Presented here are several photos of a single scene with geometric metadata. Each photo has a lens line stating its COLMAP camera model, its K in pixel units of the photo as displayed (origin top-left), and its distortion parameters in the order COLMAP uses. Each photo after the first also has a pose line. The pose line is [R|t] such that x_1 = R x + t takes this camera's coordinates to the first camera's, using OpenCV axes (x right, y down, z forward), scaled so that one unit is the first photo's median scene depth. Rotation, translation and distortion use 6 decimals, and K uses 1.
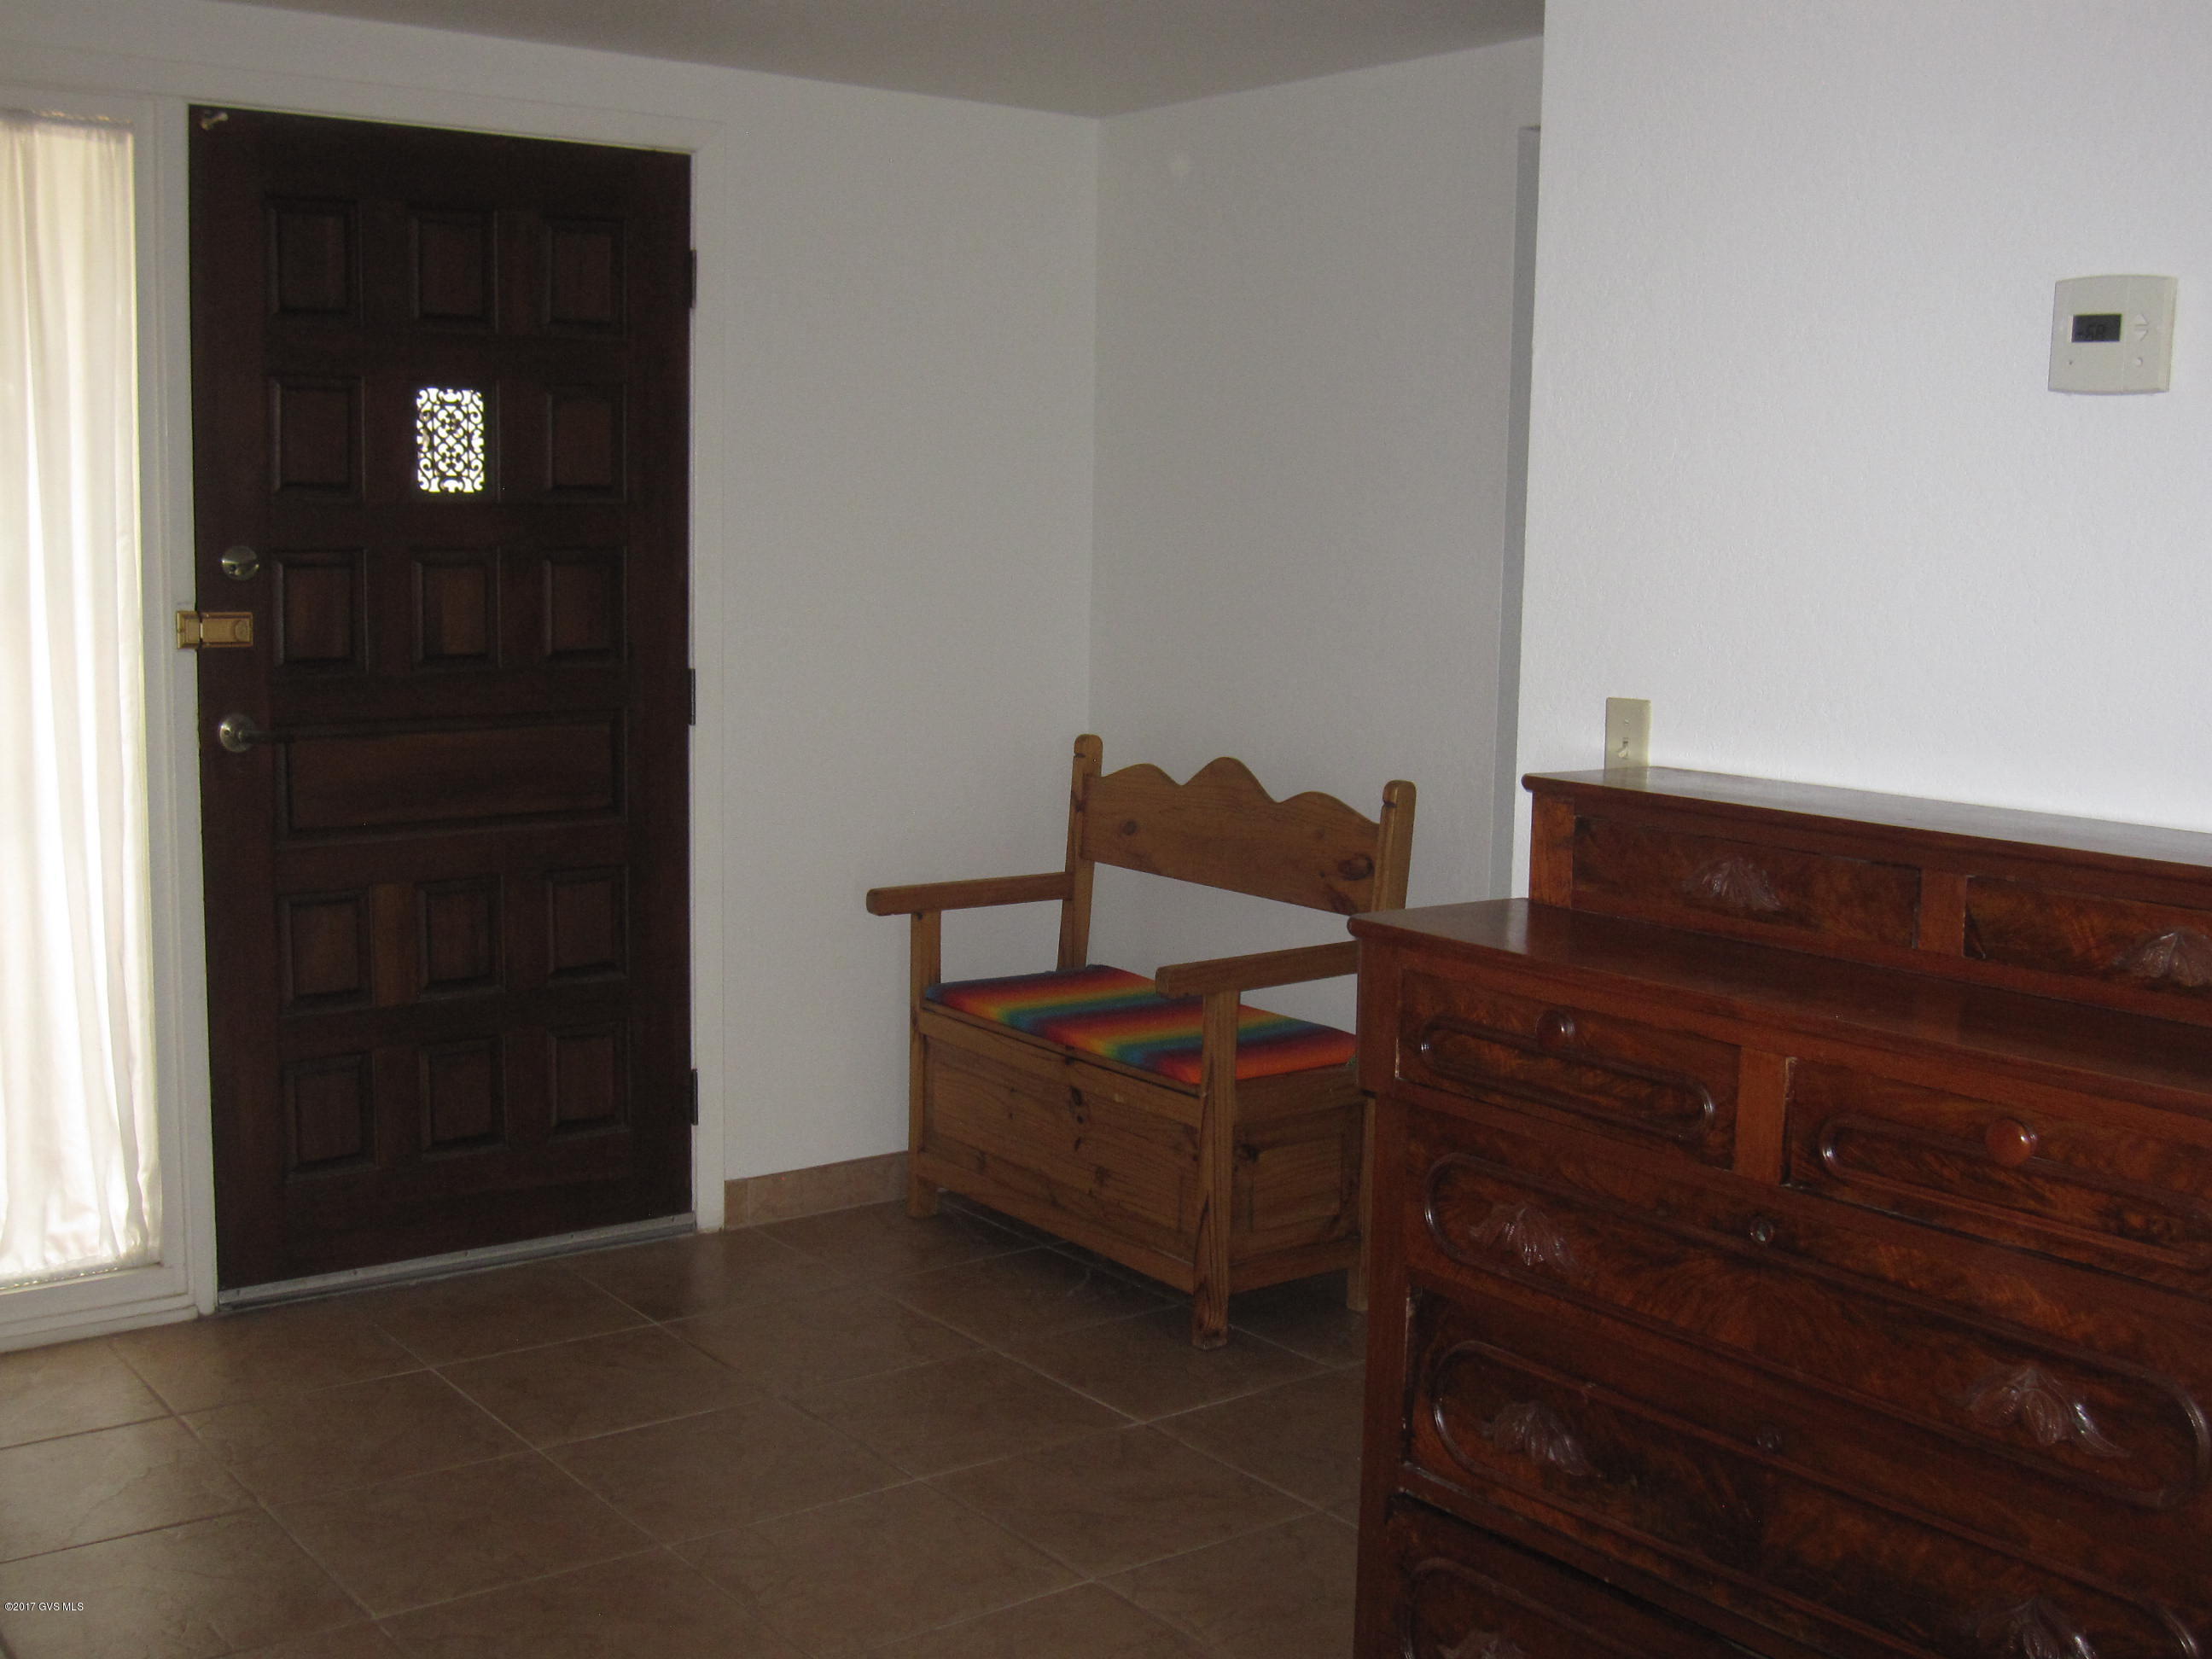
lens RADIAL K [[2387.3, 0, 1102.3], [0, 2387.3, 835.4], [0, 0, 1]] dist [-0.095068, 0.000000]
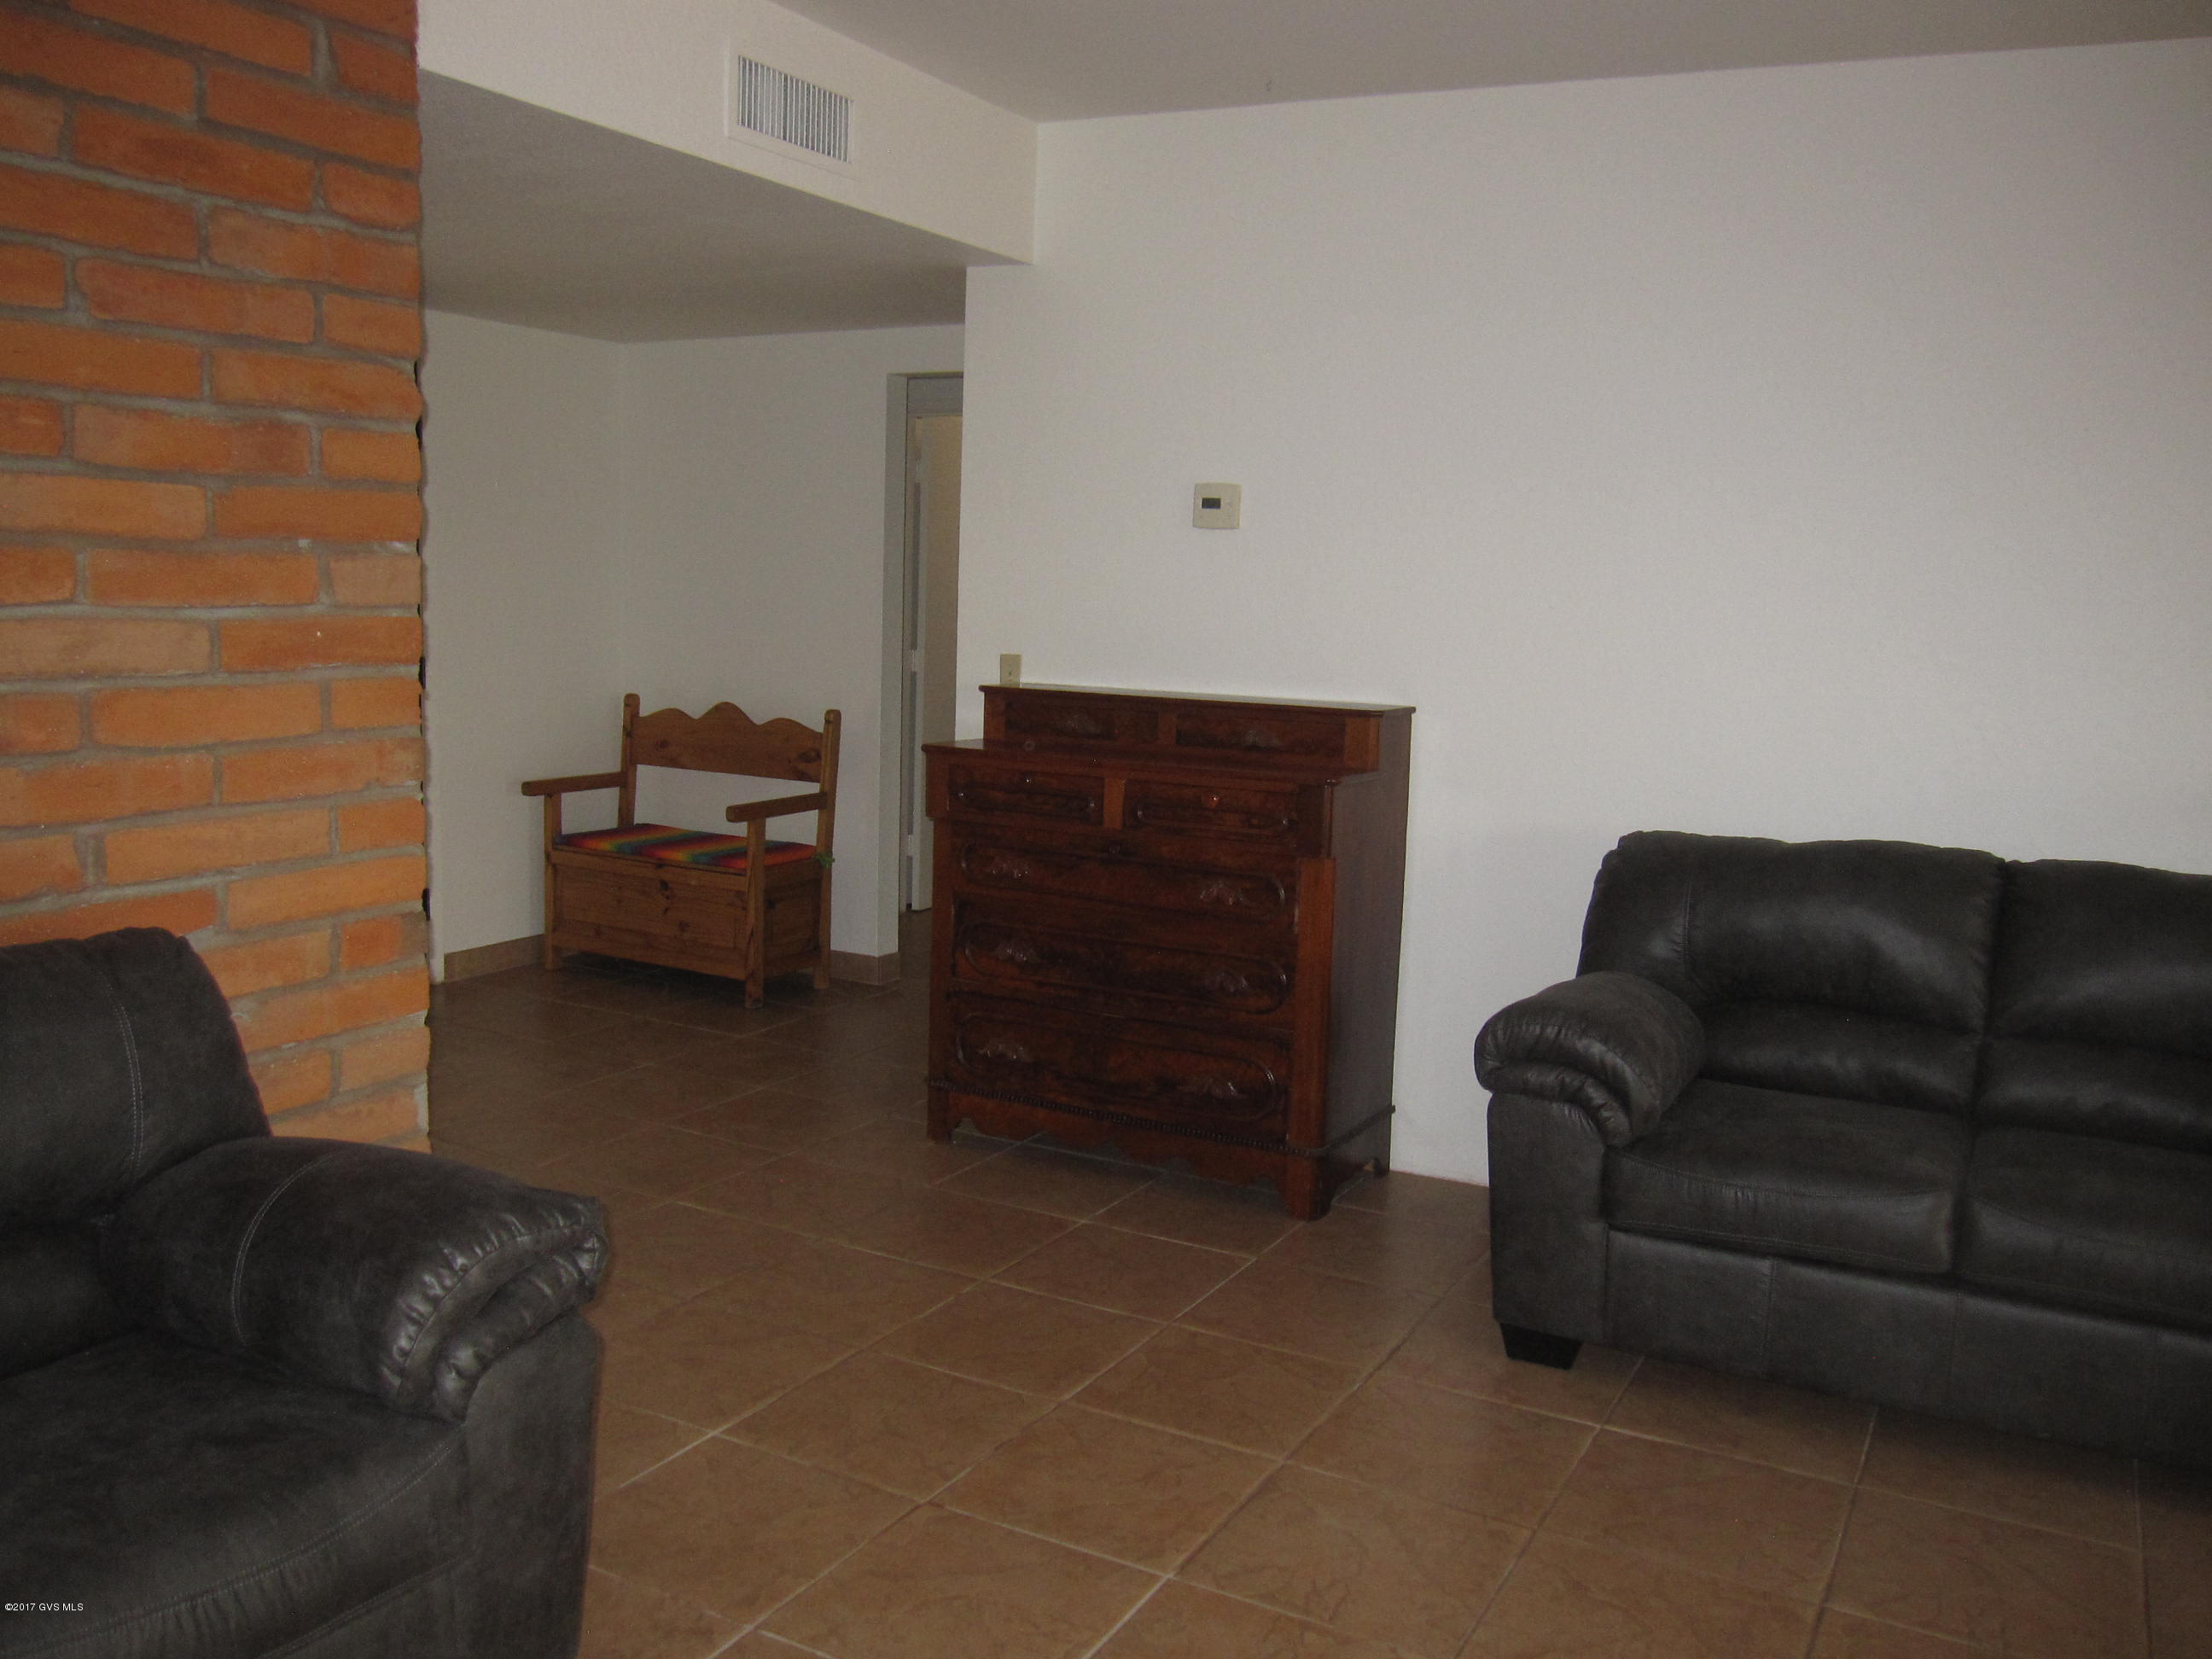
lens RADIAL K [[1821.1, 0, 1106.6], [0, 1821.1, 823.8], [0, 0, 1]] dist [-0.081701, 0.031164]
pose [[0.908041, -0.040911, 0.416878, -0.292307], [0.038206, 0.999160, 0.014834, 0.056429], [-0.417134, 0.002457, 0.908841, -0.427025]]
